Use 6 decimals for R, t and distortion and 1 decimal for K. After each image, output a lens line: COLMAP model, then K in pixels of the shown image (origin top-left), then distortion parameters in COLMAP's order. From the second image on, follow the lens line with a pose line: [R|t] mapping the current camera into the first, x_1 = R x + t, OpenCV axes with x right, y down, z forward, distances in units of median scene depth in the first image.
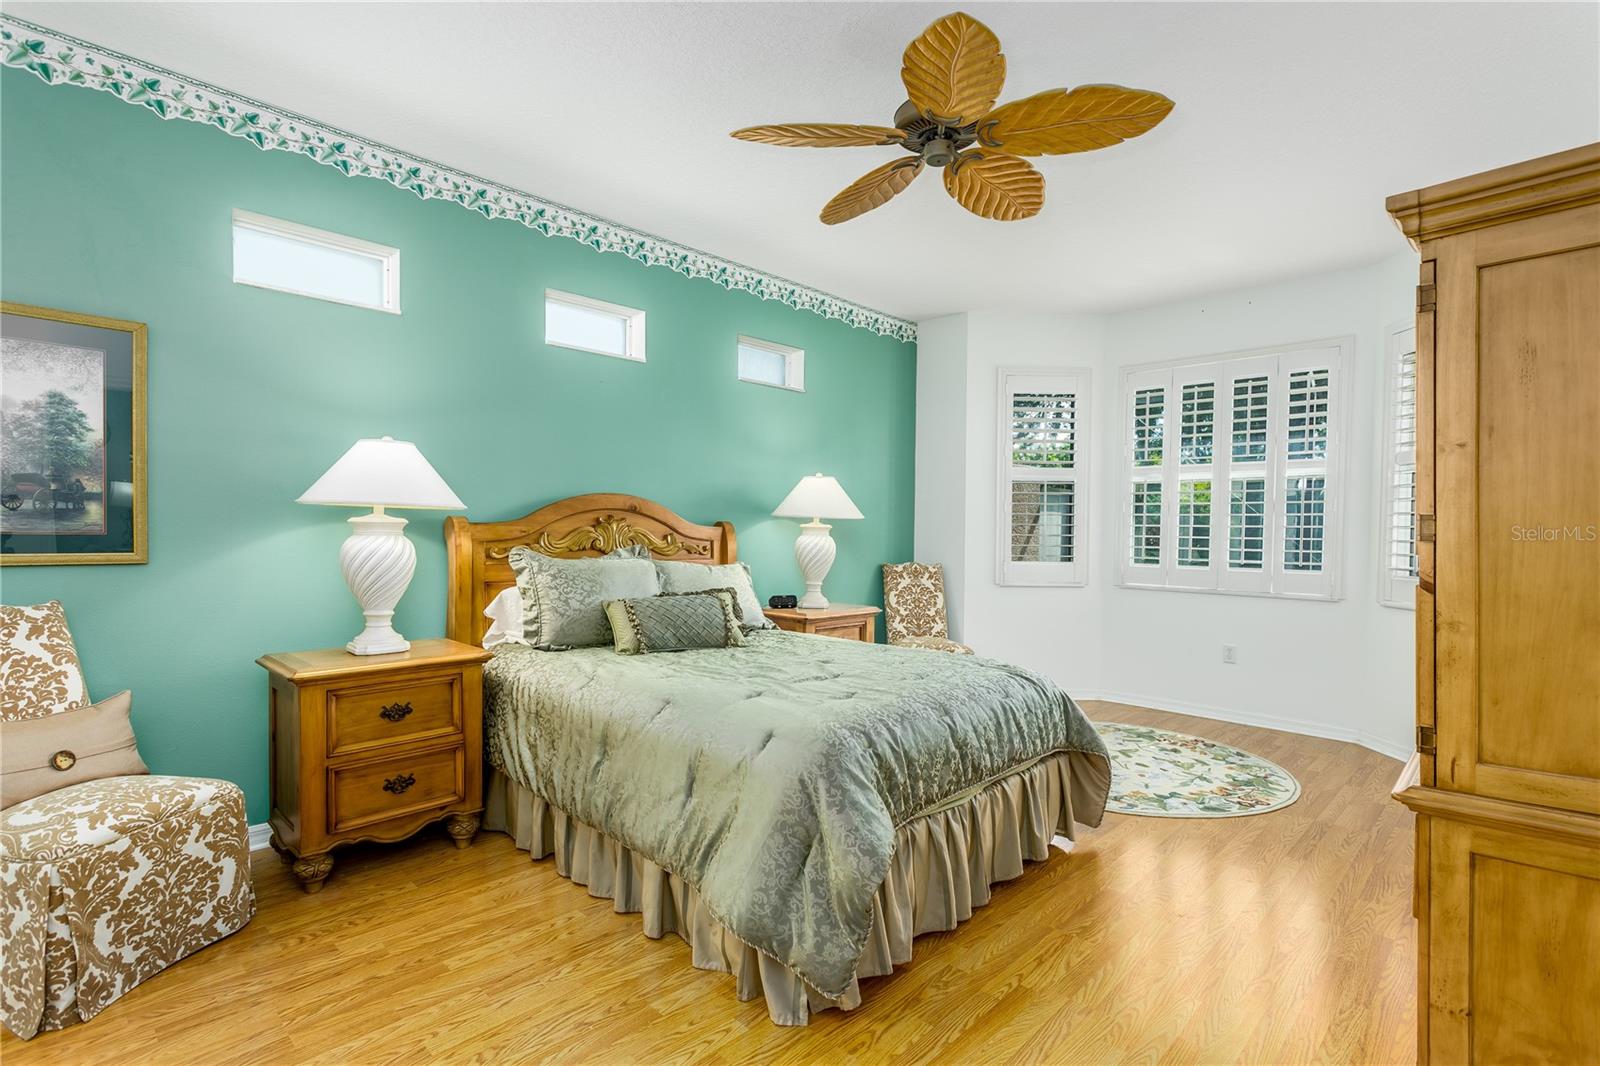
lens RADIAL K [[774.1, 0, 801.9], [0, 774.1, 555.7], [0, 0, 1]] dist [-0.000179, -0.000700]
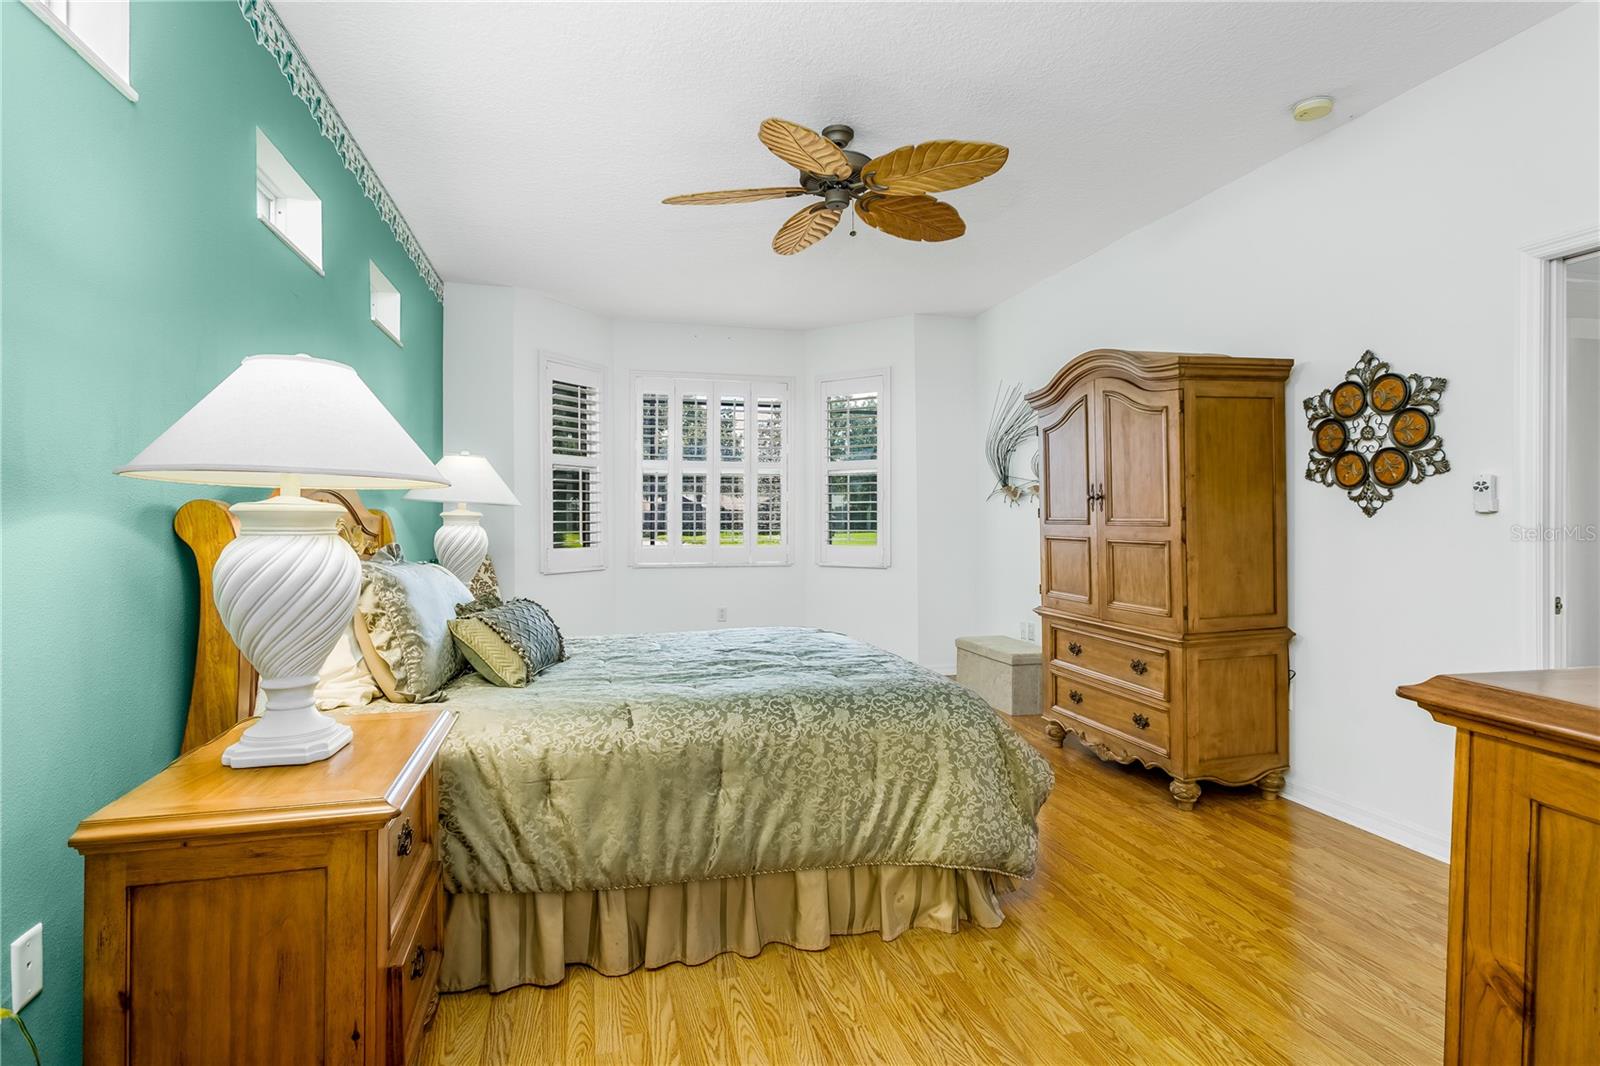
lens RADIAL K [[780.9, 0, 802.1], [0, 780.9, 527.4], [0, 0, 1]] dist [-0.000814, -0.000355]
pose [[0.511357, -0.020613, 0.859121, -0.580216], [0.036417, 0.999334, 0.002301, -0.014570], [-0.858596, 0.030110, 0.511767, 0.294772]]
